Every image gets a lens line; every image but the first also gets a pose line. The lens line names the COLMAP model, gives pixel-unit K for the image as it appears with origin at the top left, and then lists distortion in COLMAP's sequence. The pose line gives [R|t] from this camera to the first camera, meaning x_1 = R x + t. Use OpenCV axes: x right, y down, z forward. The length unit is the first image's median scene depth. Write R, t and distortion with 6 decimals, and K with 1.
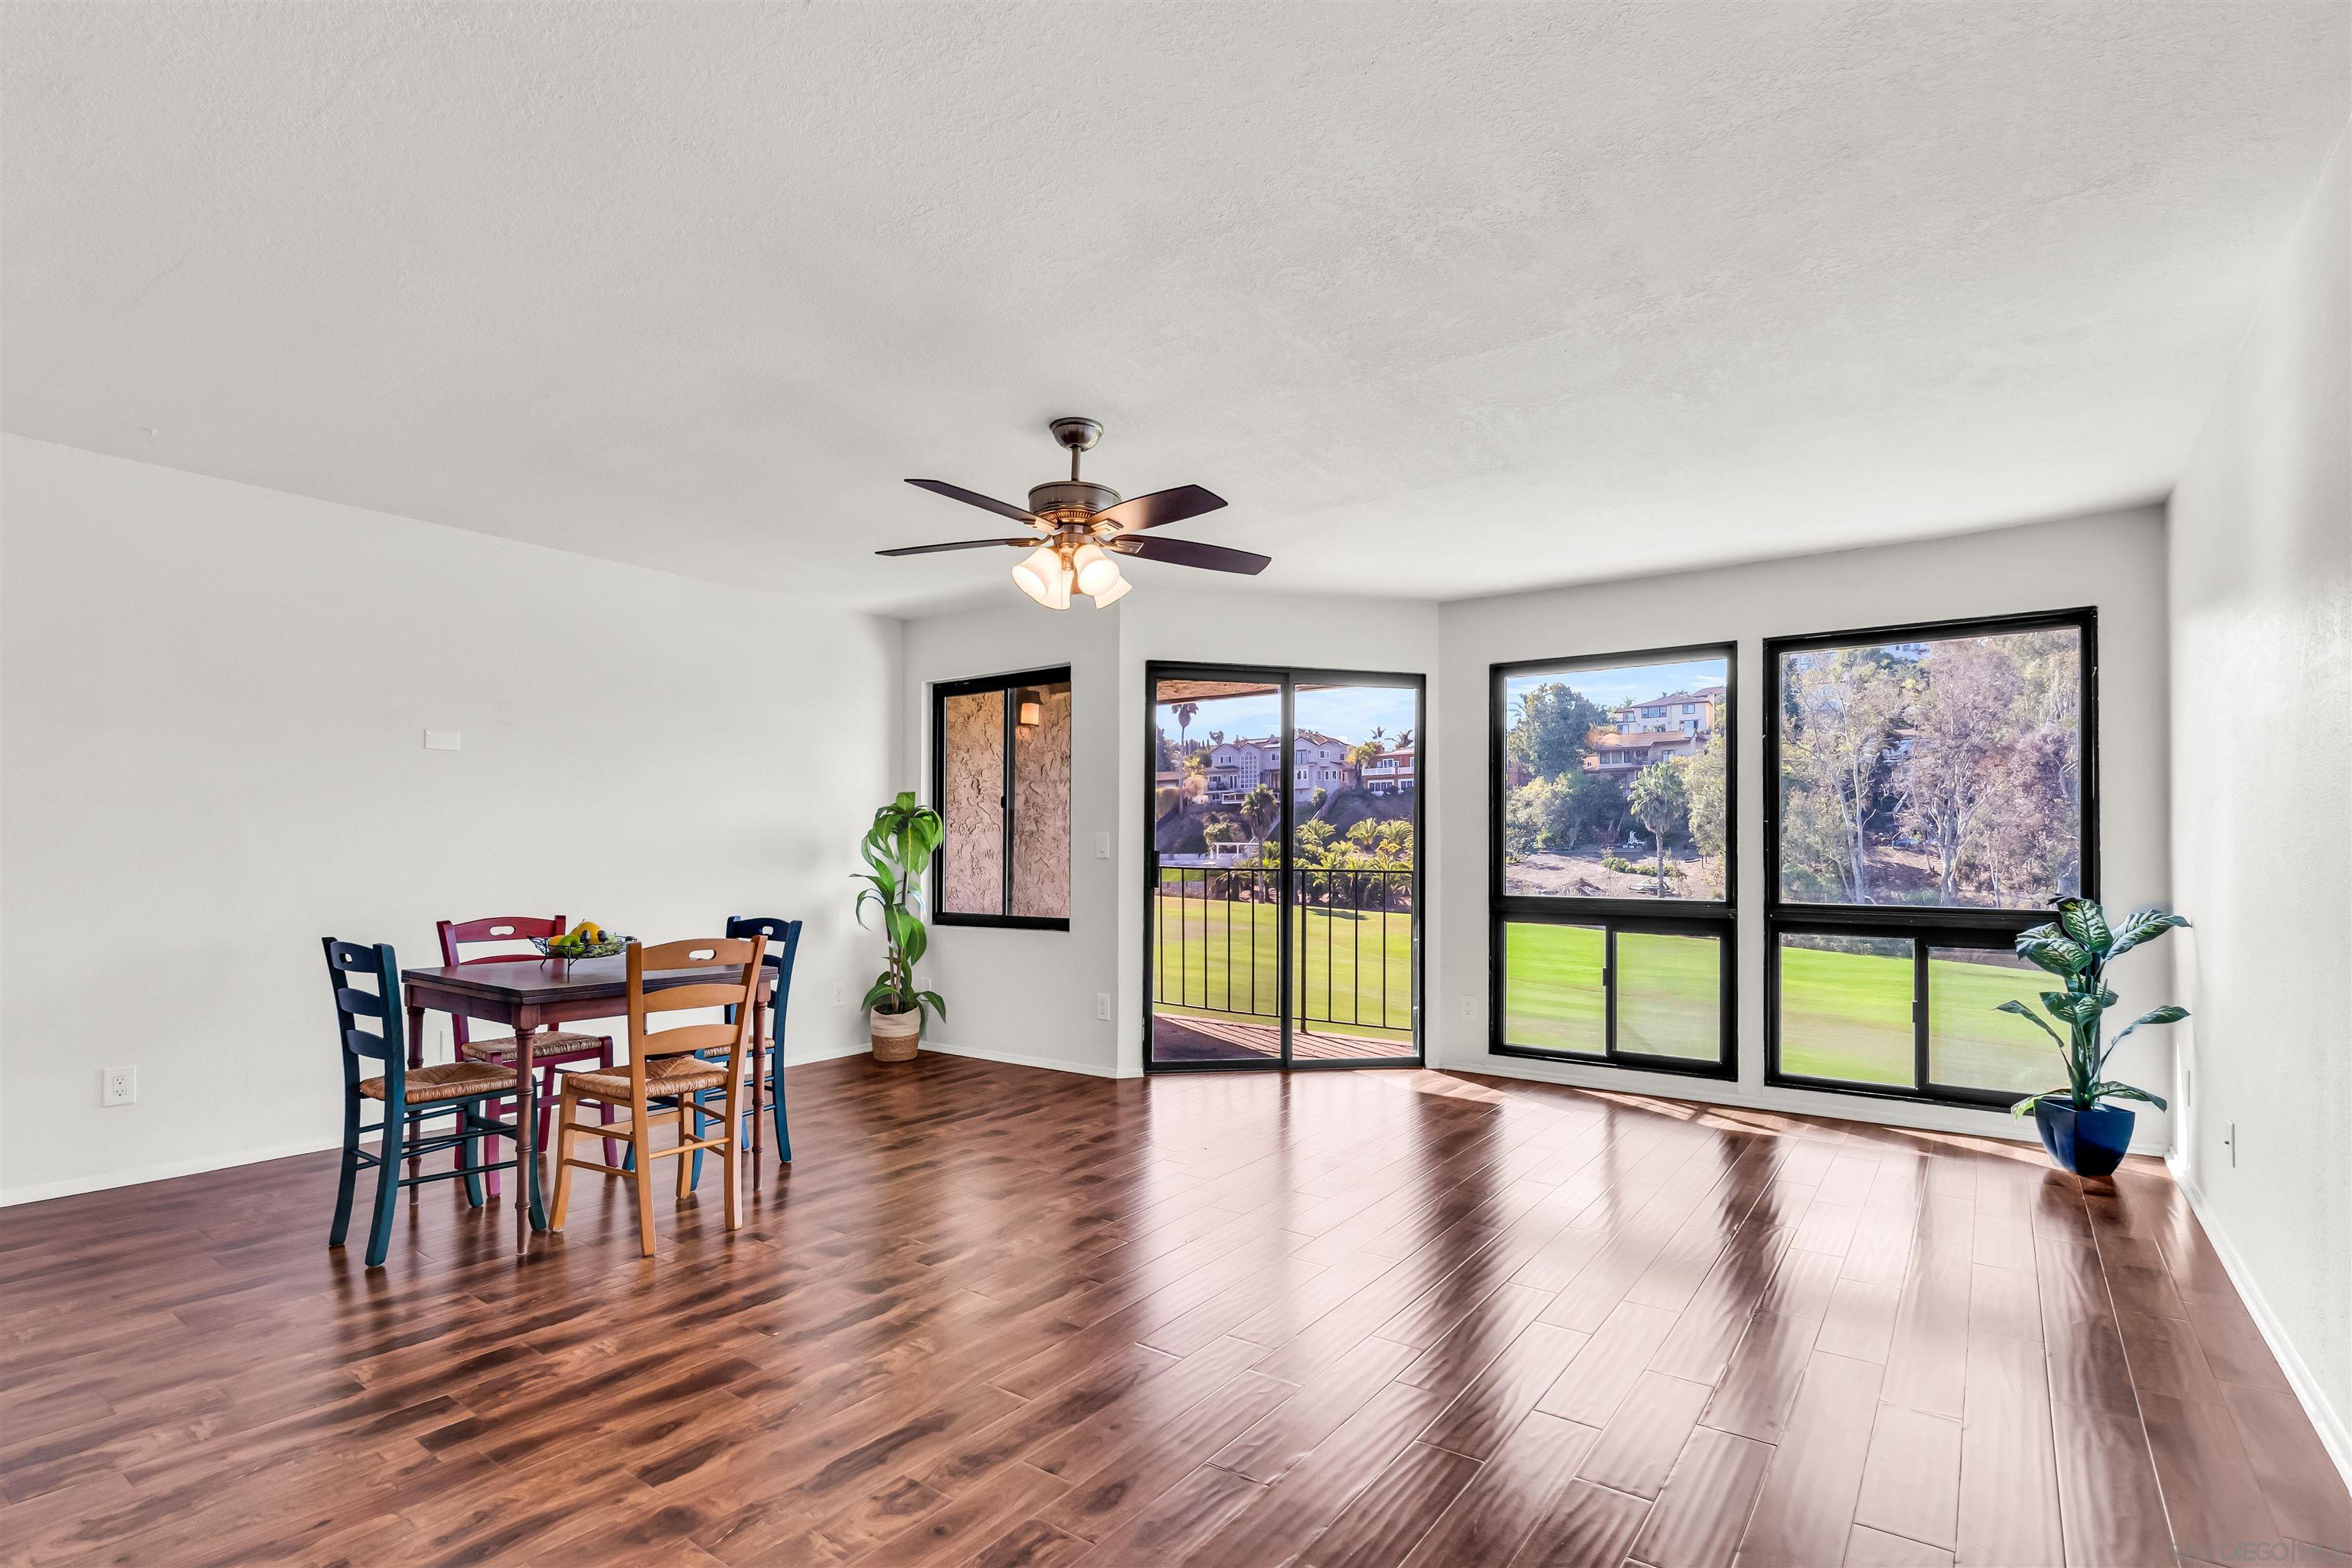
lens RADIAL K [[1126.2, 0, 1185.2], [0, 1126.2, 844.6], [0, 0, 1]] dist [0.001401, 0.000085]
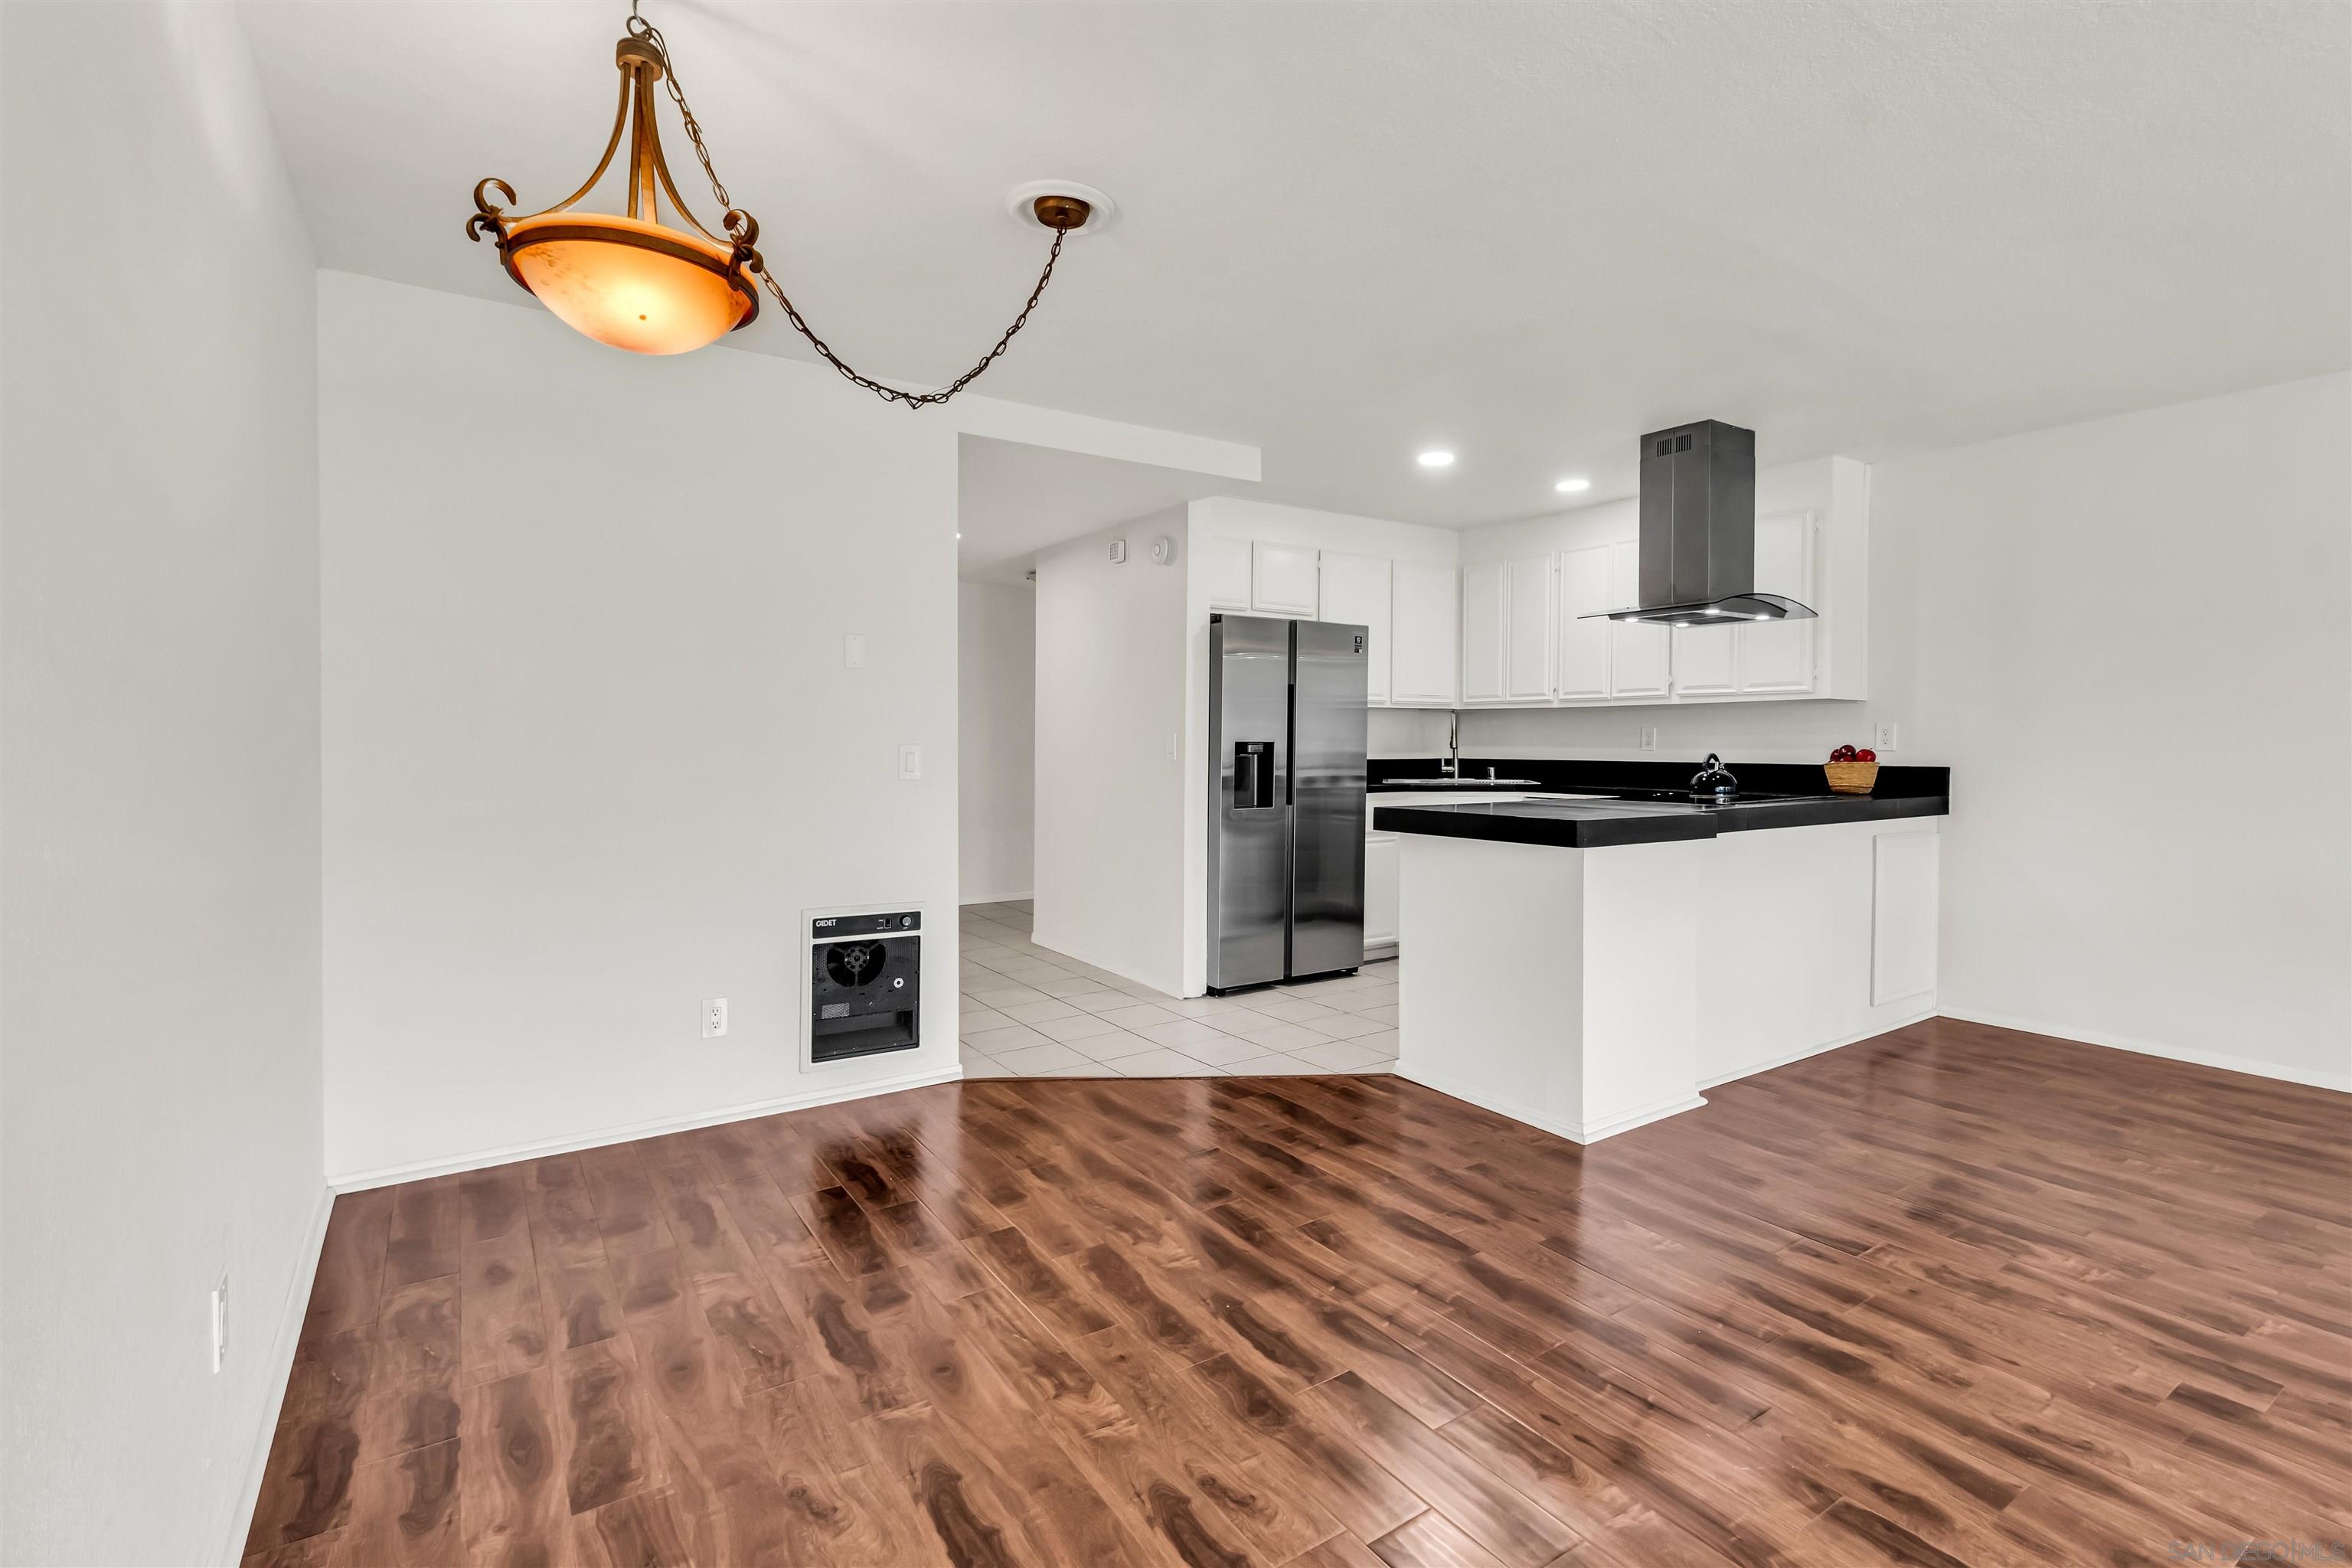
lens RADIAL K [[1085.8, 0, 1188.7], [0, 1085.8, 769.9], [0, 0, 1]] dist [0.000805, 0.000909]
pose [[-0.349931, 0.023626, -0.936478, 0.192301], [0.009193, 0.999720, 0.021786, -0.012960], [0.936731, -0.000986, -0.350050, 0.205603]]
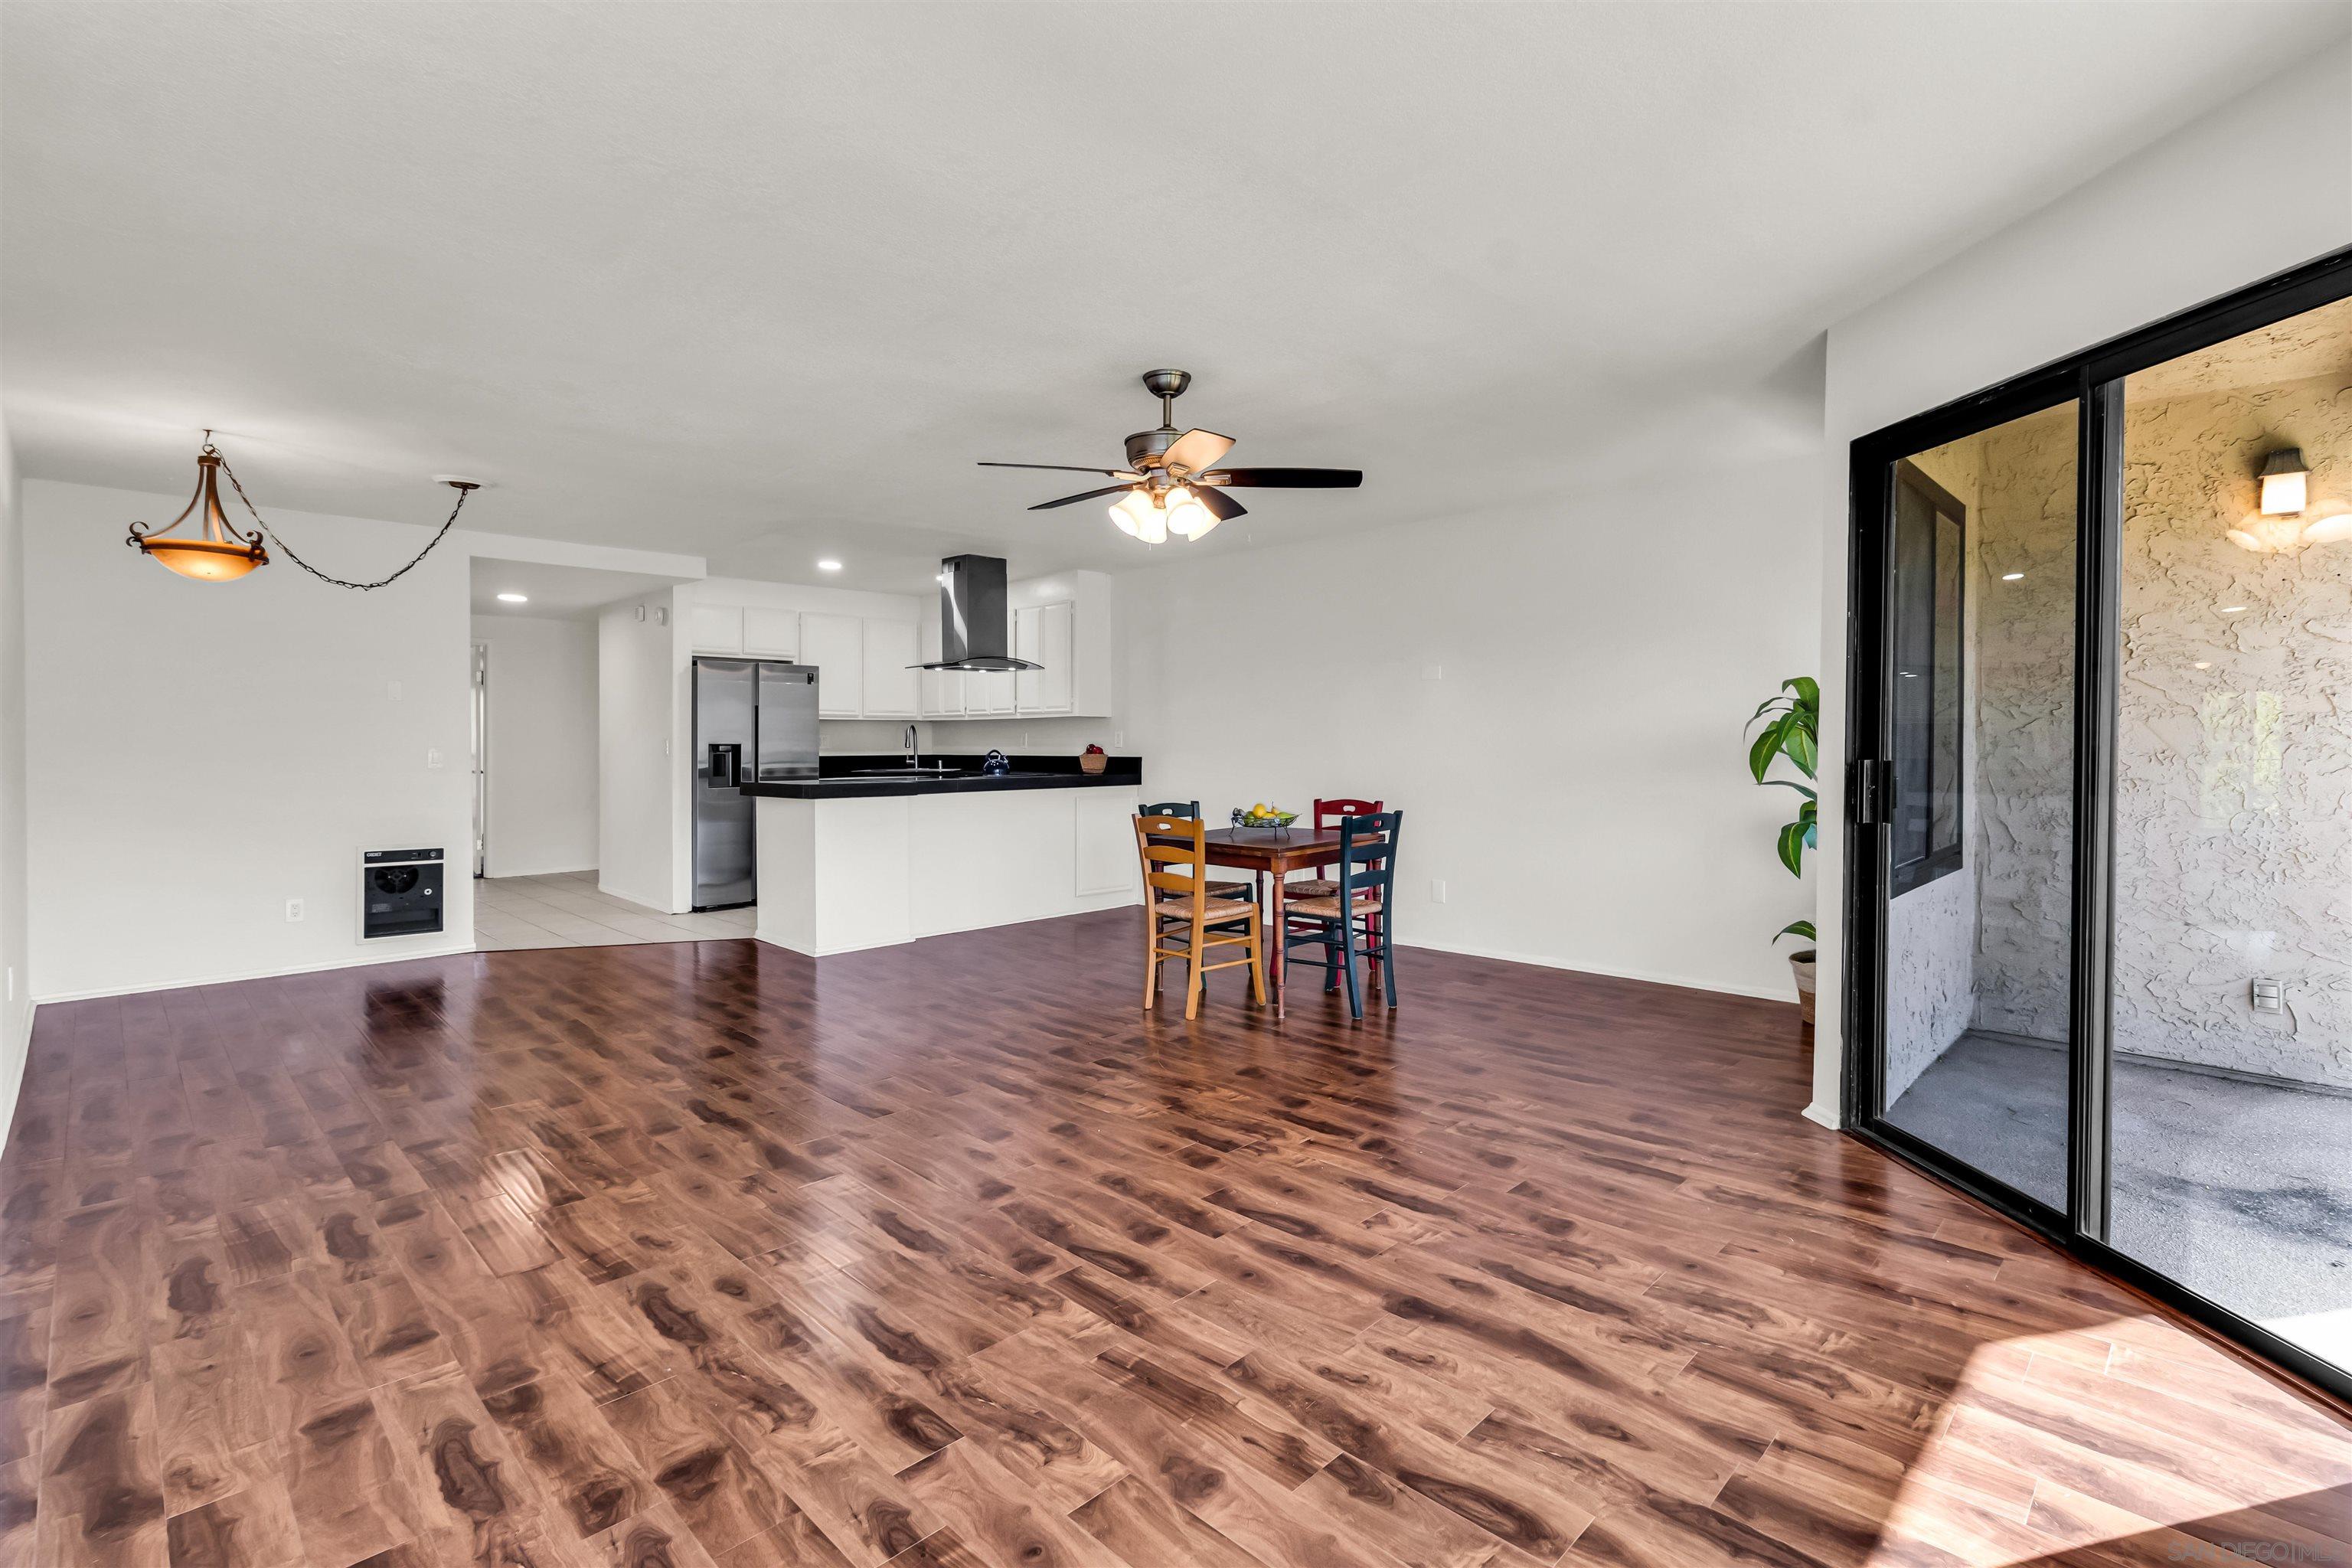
lens RADIAL K [[1132.7, 0, 1171.6], [0, 1132.7, 766.6], [0, 0, 1]] dist [0.000991, 0.040002]
pose [[-0.174071, 0.010710, -0.984675, 0.629533], [0.011657, 0.999893, 0.008815, 0.006668], [0.984664, -0.009944, -0.174178, 0.744624]]
